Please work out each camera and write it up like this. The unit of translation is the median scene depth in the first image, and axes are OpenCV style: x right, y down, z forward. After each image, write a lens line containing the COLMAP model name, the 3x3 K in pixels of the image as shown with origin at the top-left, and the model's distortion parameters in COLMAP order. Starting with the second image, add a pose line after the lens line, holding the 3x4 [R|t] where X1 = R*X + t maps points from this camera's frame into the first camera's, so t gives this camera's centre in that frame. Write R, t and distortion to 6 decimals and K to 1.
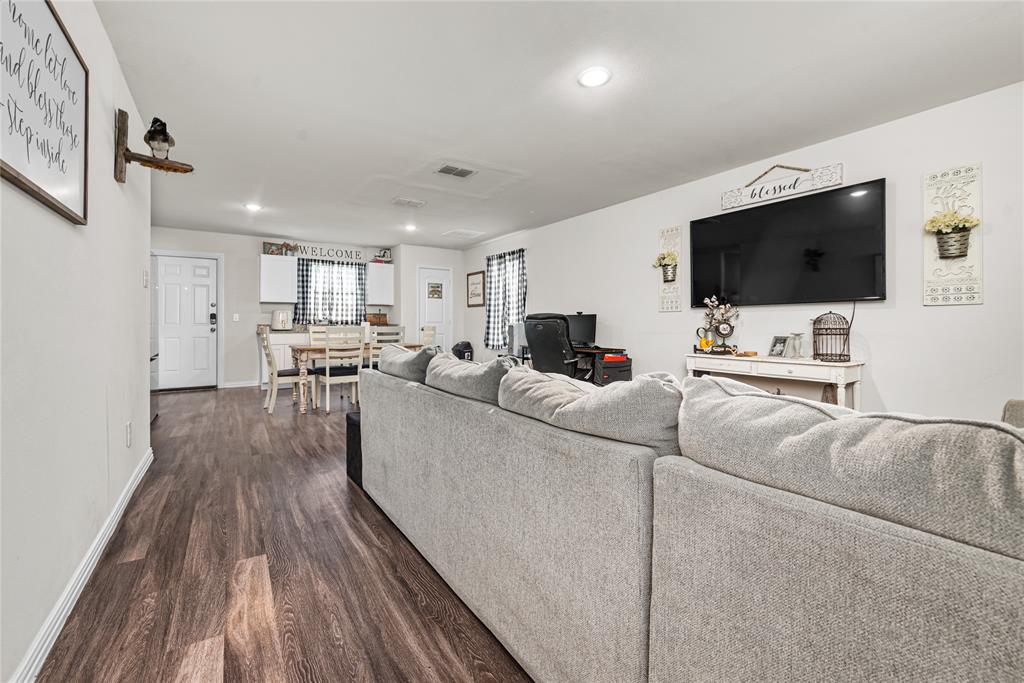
lens RADIAL K [[435.3, 0, 509.6], [0, 435.3, 323.8], [0, 0, 1]] dist [0.000501, 0.000022]
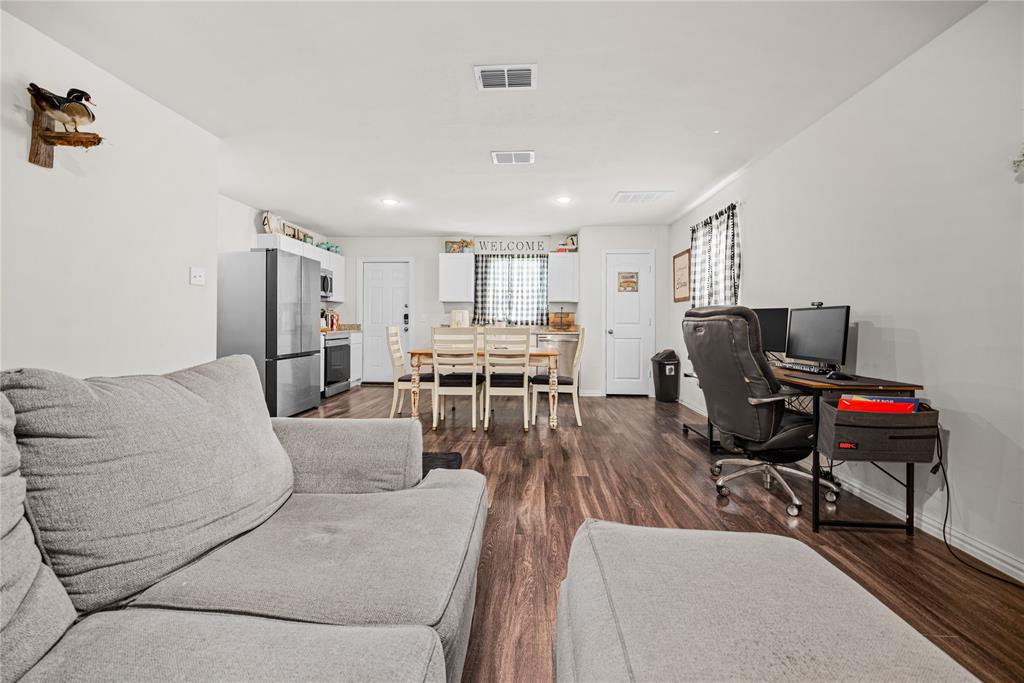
lens RADIAL K [[435.3, 0, 509.6], [0, 435.3, 323.8], [0, 0, 1]] dist [0.000501, 0.000022]
pose [[0.787741, 0.004215, -0.615992, 0.149026], [-0.006717, 0.999976, -0.001748, 0.000451], [0.615969, 0.005515, 0.787751, 0.294565]]
